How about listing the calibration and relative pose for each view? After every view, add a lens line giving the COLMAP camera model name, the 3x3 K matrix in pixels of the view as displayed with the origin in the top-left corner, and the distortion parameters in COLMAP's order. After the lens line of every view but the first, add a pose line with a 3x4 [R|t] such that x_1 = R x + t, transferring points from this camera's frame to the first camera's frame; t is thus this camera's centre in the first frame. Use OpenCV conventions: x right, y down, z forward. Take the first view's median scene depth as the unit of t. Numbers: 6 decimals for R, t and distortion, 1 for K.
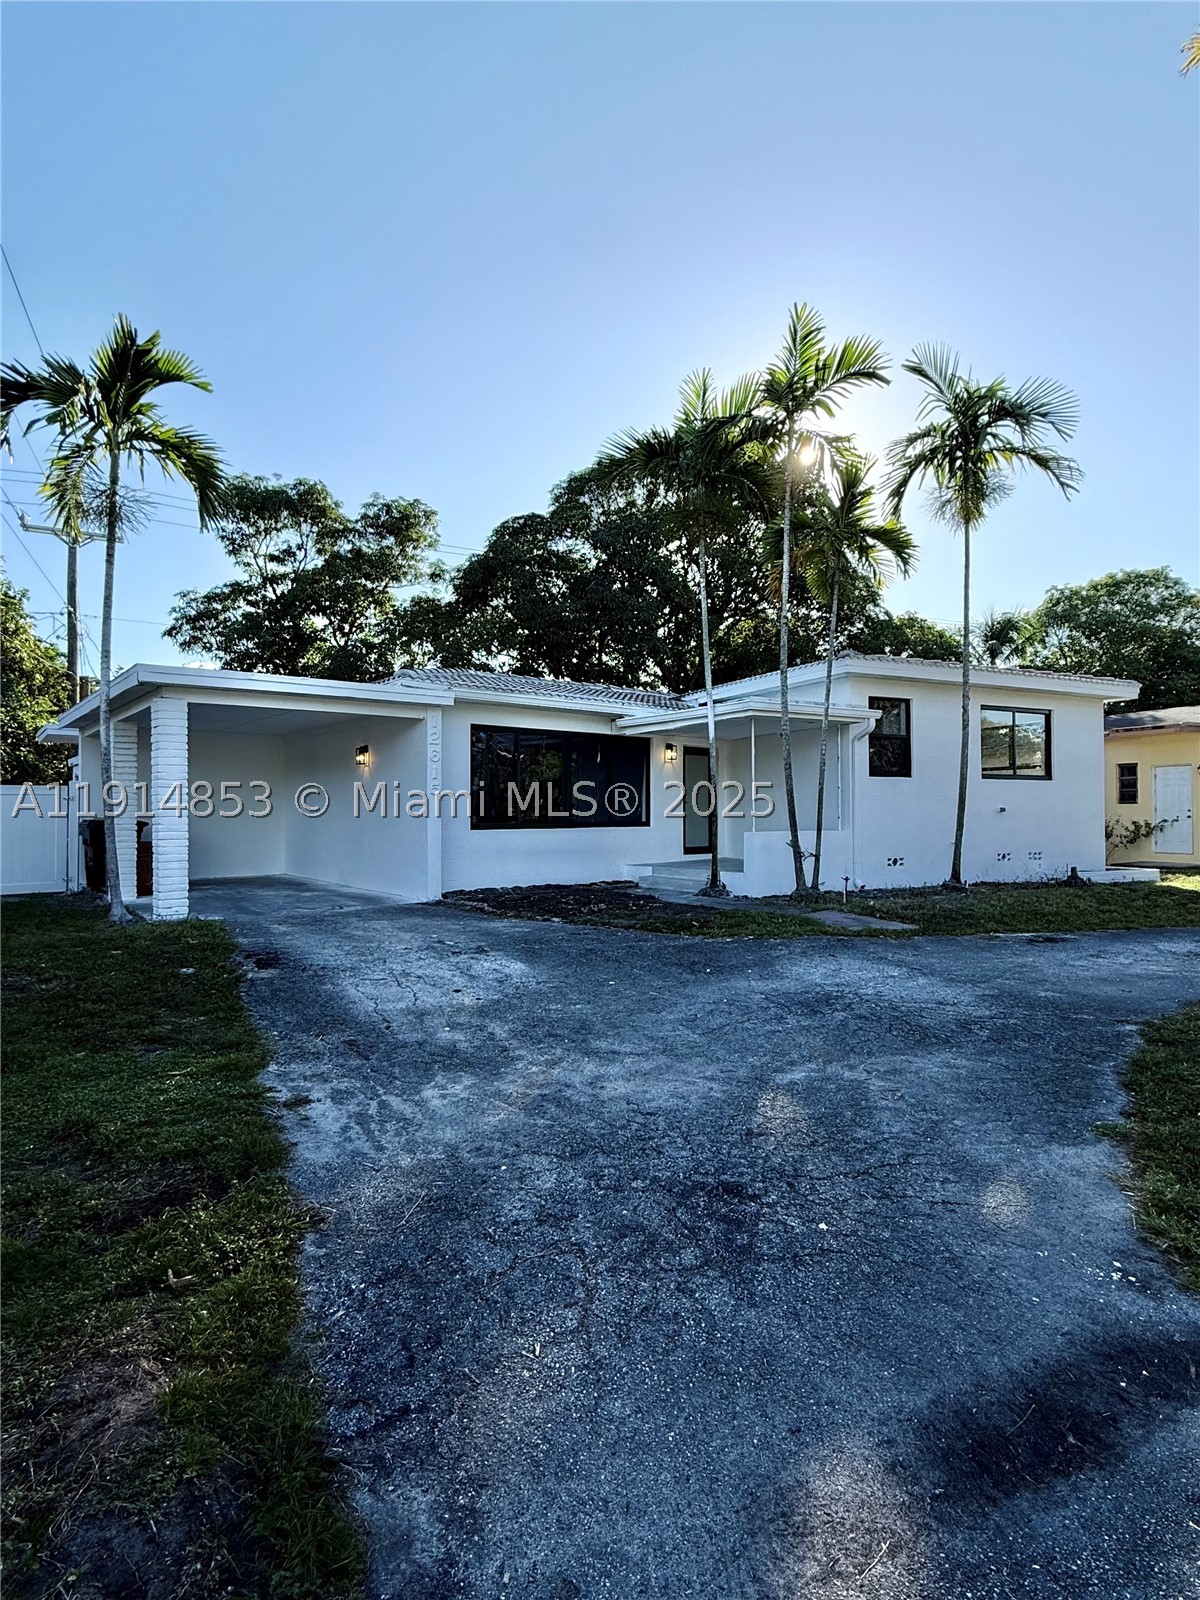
lens RADIAL K [[839.8, 0, 600.0], [0, 839.8, 800.0], [0, 0, 1]] dist [0.000761, 0.000044]
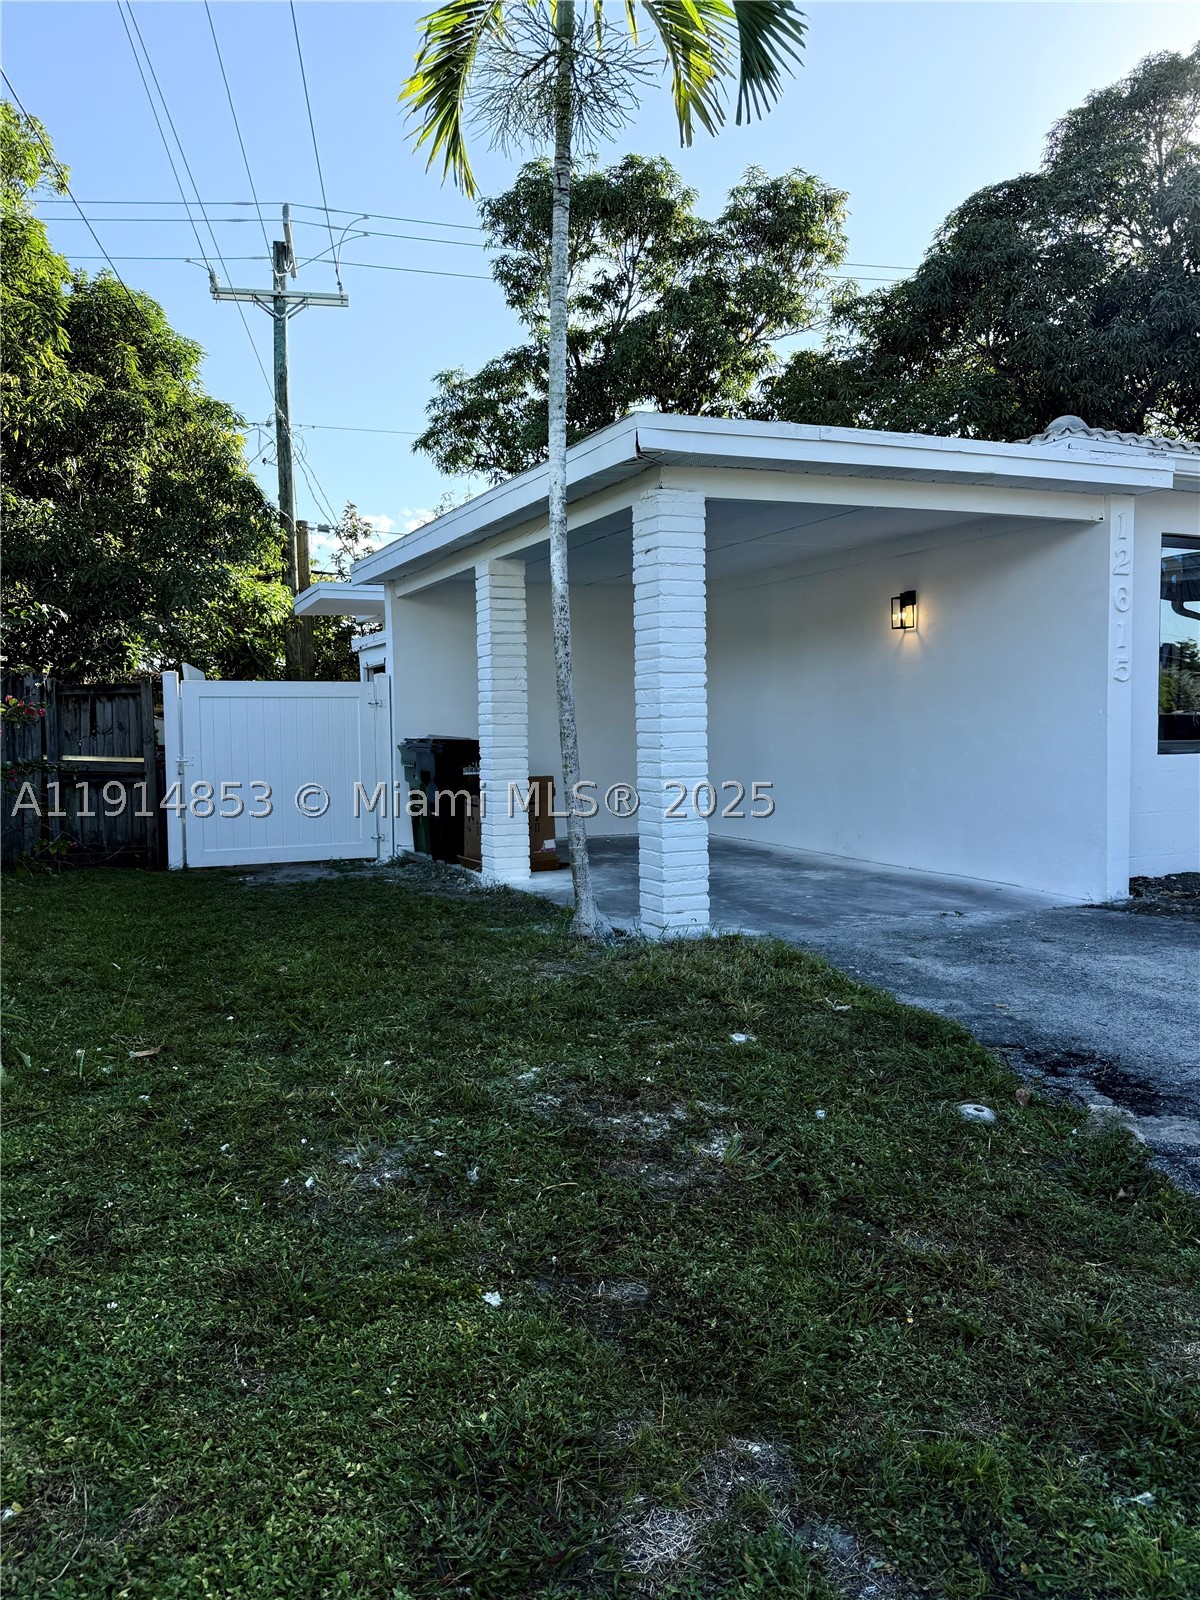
lens RADIAL K [[1235.1, 0, 600.0], [0, 1235.1, 800.0], [0, 0, 1]] dist [0.026258, -0.006407]
pose [[0.966913, 0.002538, -0.255094, -0.145114], [0.017762, 0.996854, 0.077244, 0.000856], [0.254488, -0.079219, 0.963826, 0.110009]]
